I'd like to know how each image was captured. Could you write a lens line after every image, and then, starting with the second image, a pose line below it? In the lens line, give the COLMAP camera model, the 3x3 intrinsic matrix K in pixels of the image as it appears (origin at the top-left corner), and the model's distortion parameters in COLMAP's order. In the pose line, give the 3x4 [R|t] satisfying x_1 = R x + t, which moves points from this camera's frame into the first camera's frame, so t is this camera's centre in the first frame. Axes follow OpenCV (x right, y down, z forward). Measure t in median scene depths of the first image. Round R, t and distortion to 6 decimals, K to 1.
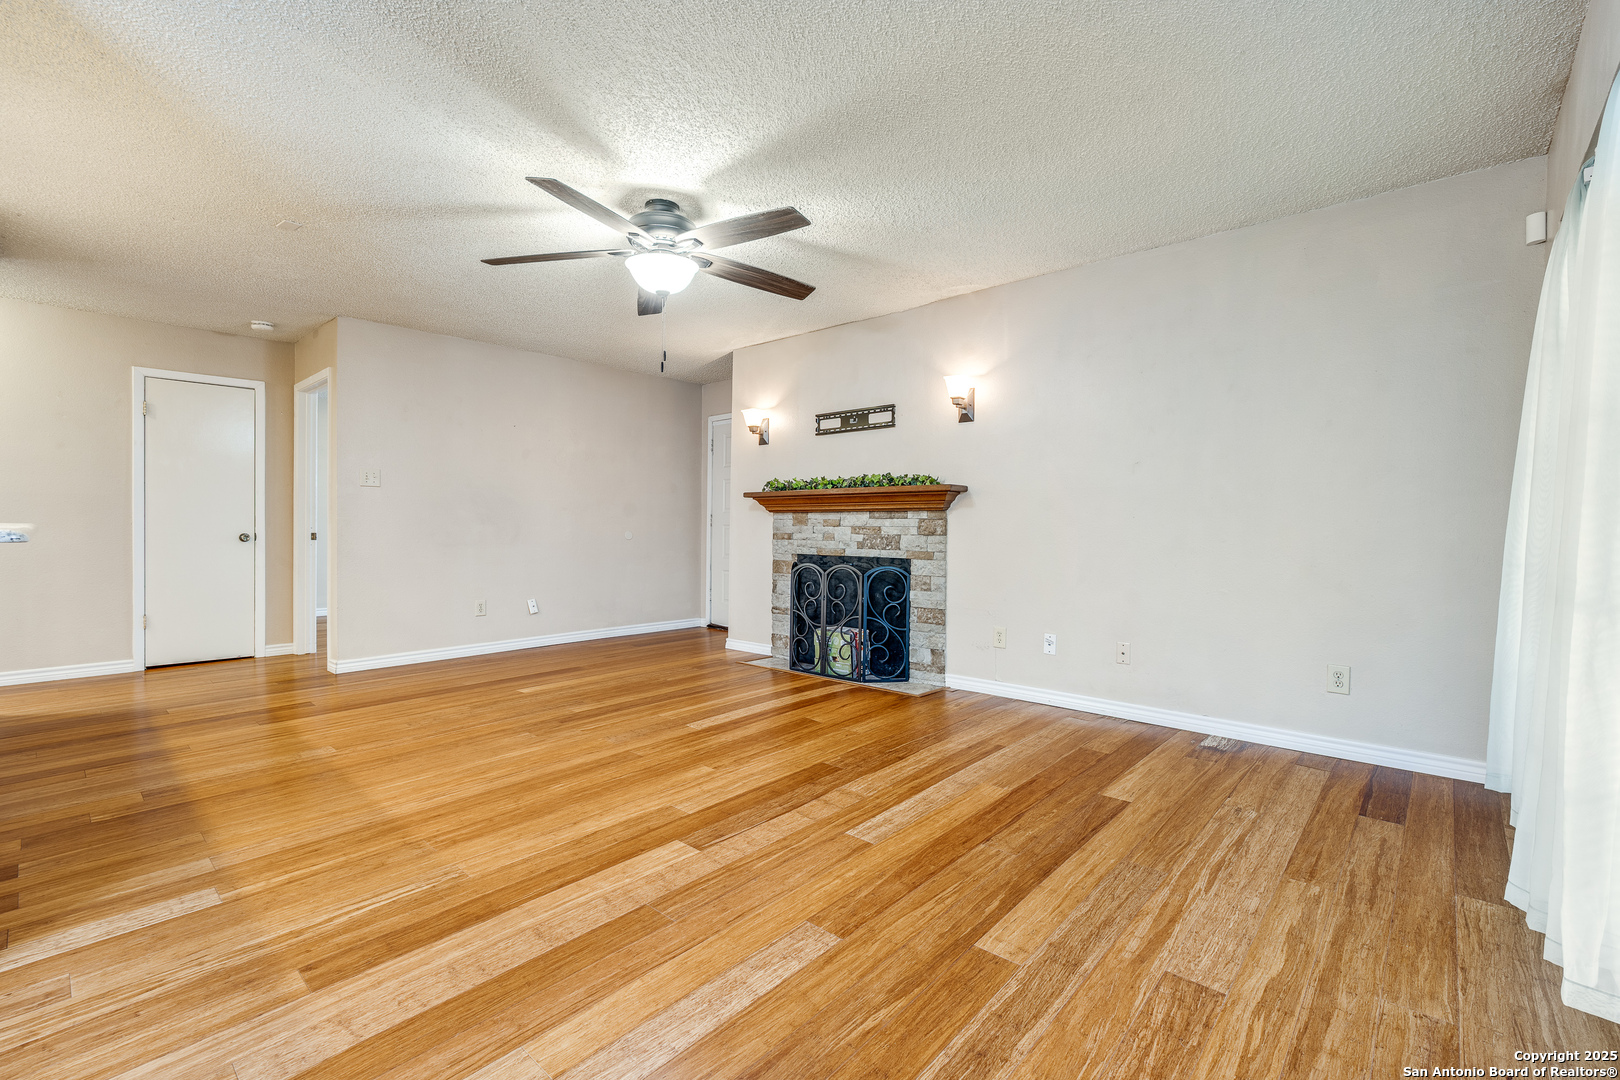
lens RADIAL K [[704.3, 0, 808.4], [0, 704.3, 538.7], [0, 0, 1]] dist [-0.004207, -0.000421]
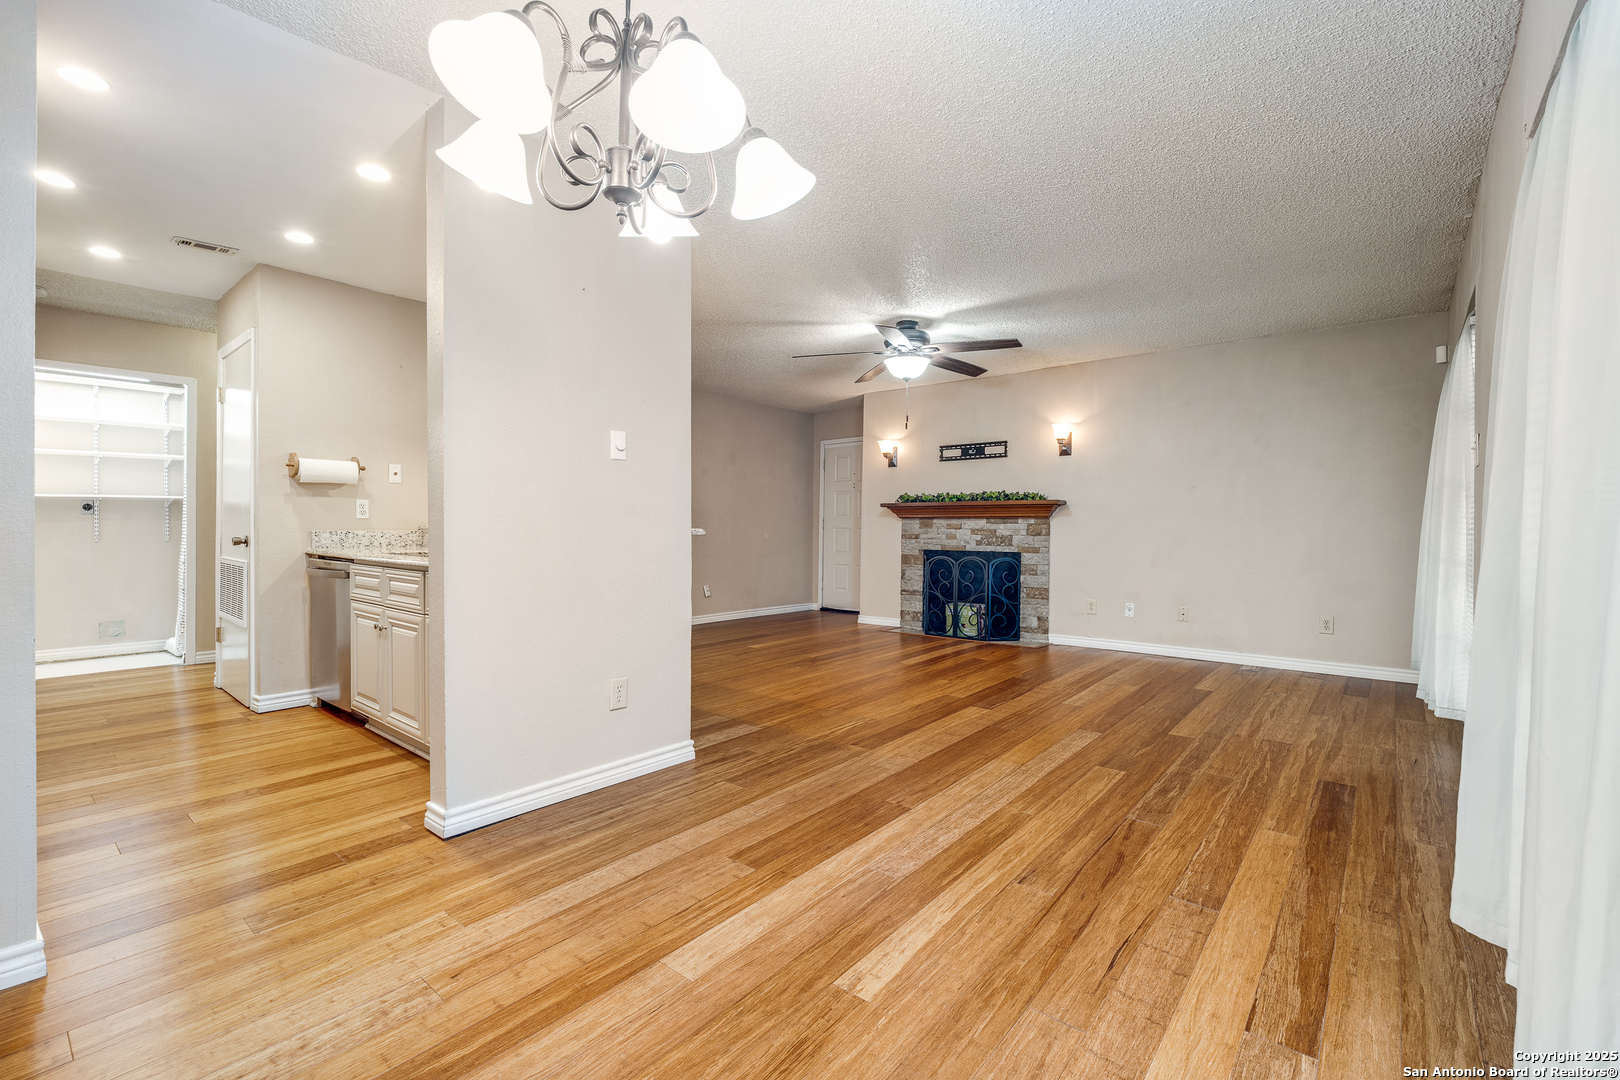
lens RADIAL K [[704.3, 0, 807.9], [0, 704.3, 538.7], [0, 0, 1]] dist [-0.004207, -0.000421]
pose [[0.999061, 0.001817, 0.043279, -0.506314], [-0.001601, 0.999986, -0.005018, 0.013728], [-0.043287, 0.004944, 0.999050, -0.561569]]
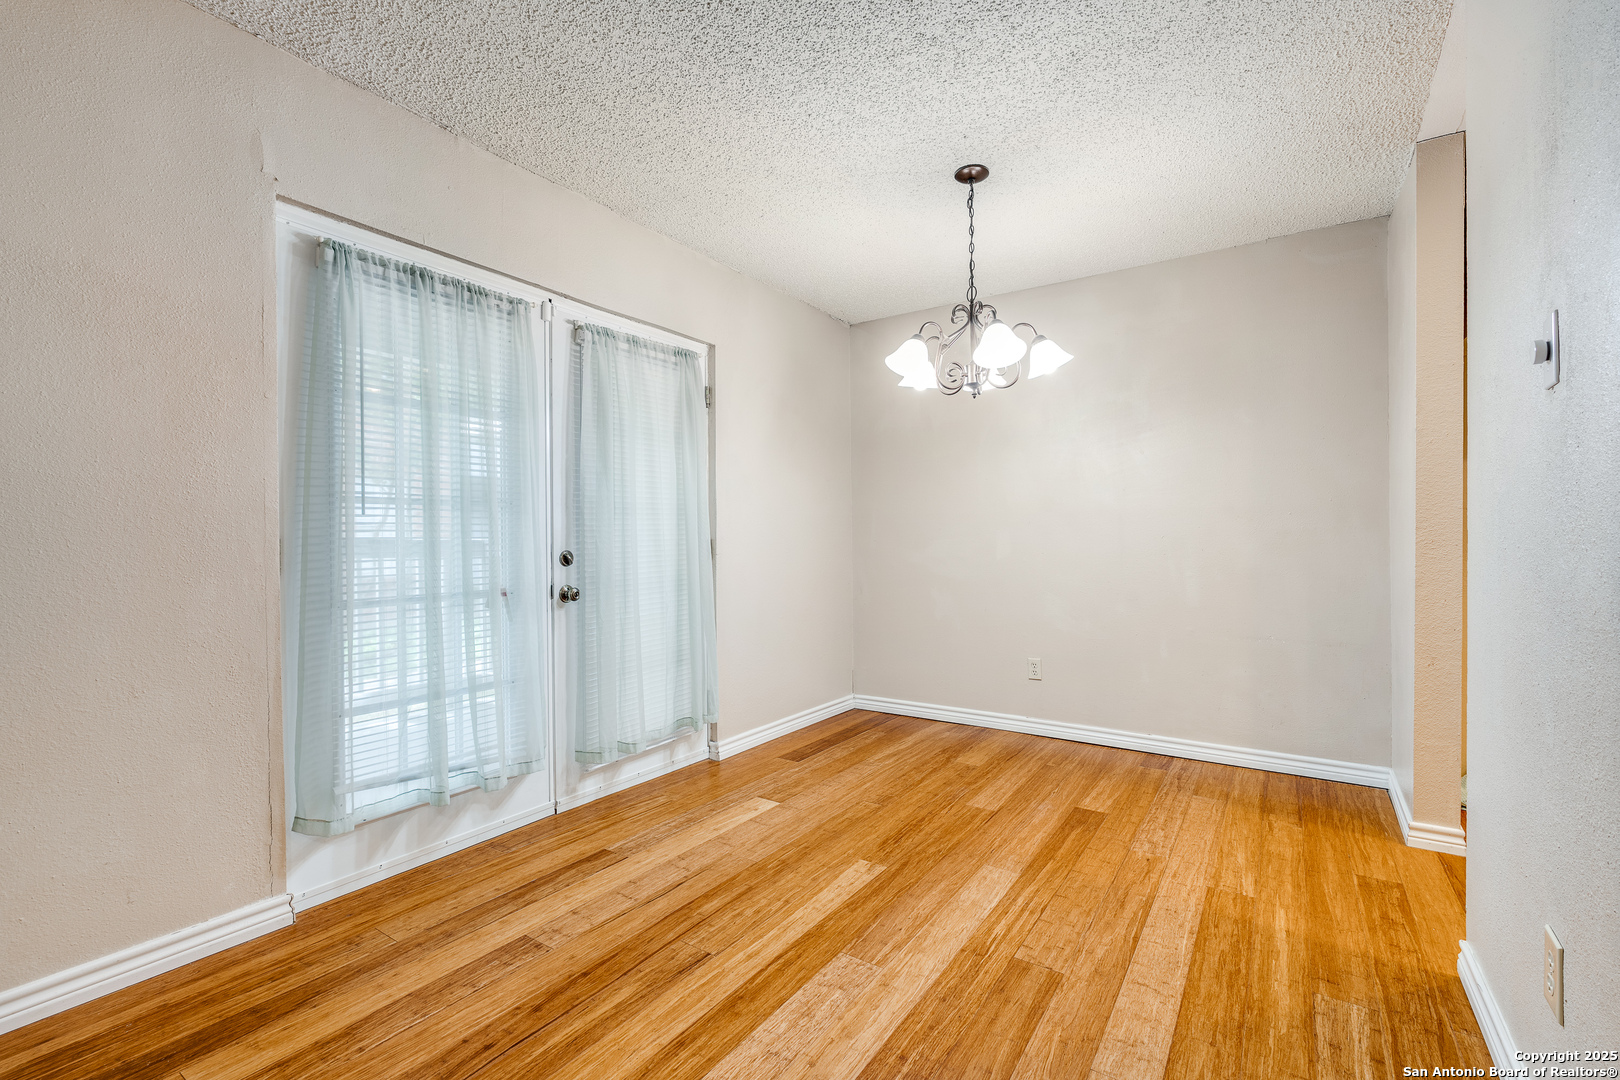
lens RADIAL K [[704.3, 0, 811.4], [0, 704.3, 540.0], [0, 0, 1]] dist [-0.004207, -0.000421]
pose [[-0.989541, 0.003503, -0.144207, -0.274985], [0.000254, 0.999746, 0.022544, -0.021743], [0.144249, 0.022272, -0.989291, 0.700589]]
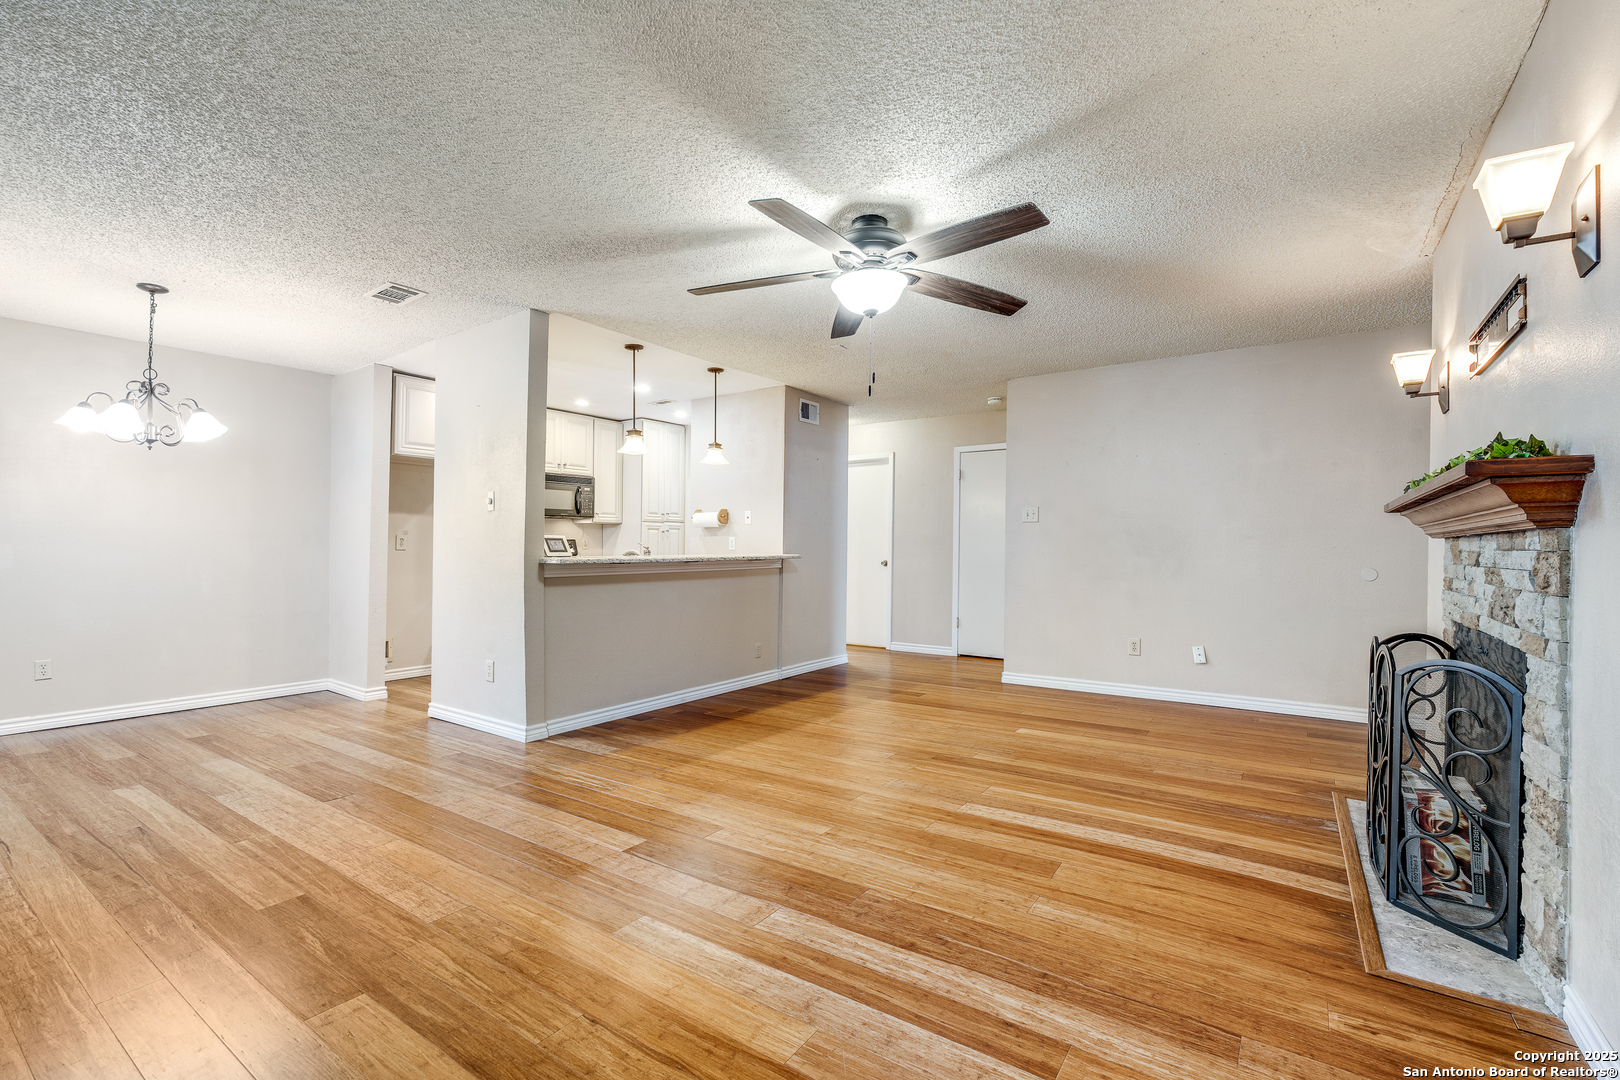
lens RADIAL K [[704.3, 0, 814.0], [0, 704.3, 540.3], [0, 0, 1]] dist [-0.004207, -0.000421]
pose [[0.133397, -0.015542, -0.990941, 0.730286], [-0.023185, 0.999554, -0.018799, -0.026443], [0.990791, 0.025482, 0.132978, 0.831776]]
